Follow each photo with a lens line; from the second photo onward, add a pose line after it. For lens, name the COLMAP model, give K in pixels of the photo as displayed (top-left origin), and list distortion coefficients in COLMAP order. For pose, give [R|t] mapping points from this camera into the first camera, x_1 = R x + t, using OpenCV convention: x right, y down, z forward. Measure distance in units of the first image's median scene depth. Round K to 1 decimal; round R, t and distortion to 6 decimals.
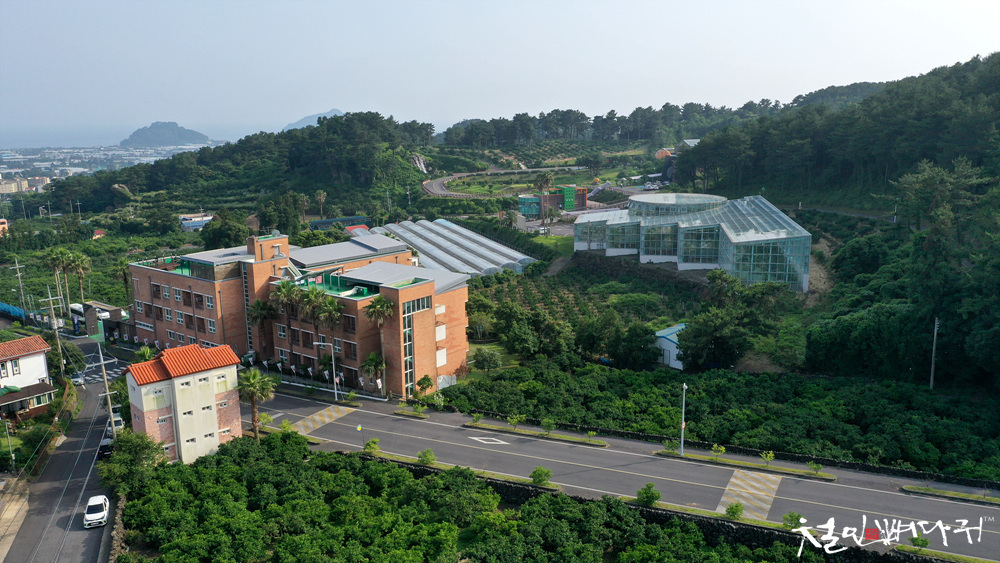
lens RADIAL K [[785.1, 0, 499.3], [0, 785.1, 285.0], [0, 0, 1]] dist [-0.008972, 0.000822]
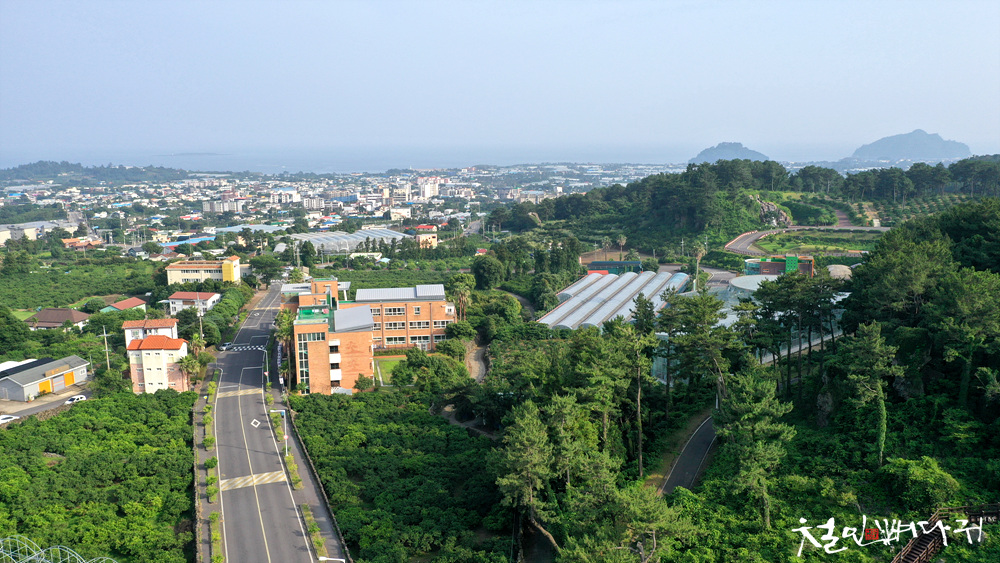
lens RADIAL K [[785.1, 0, 499.3], [0, 785.1, 285.0], [0, 0, 1]] dist [-0.008972, 0.000822]
pose [[0.761057, 0.126630, -0.636205, 1.125728], [-0.140431, 0.989666, 0.028994, -0.168860], [0.633302, 0.067277, 0.770975, 0.029773]]
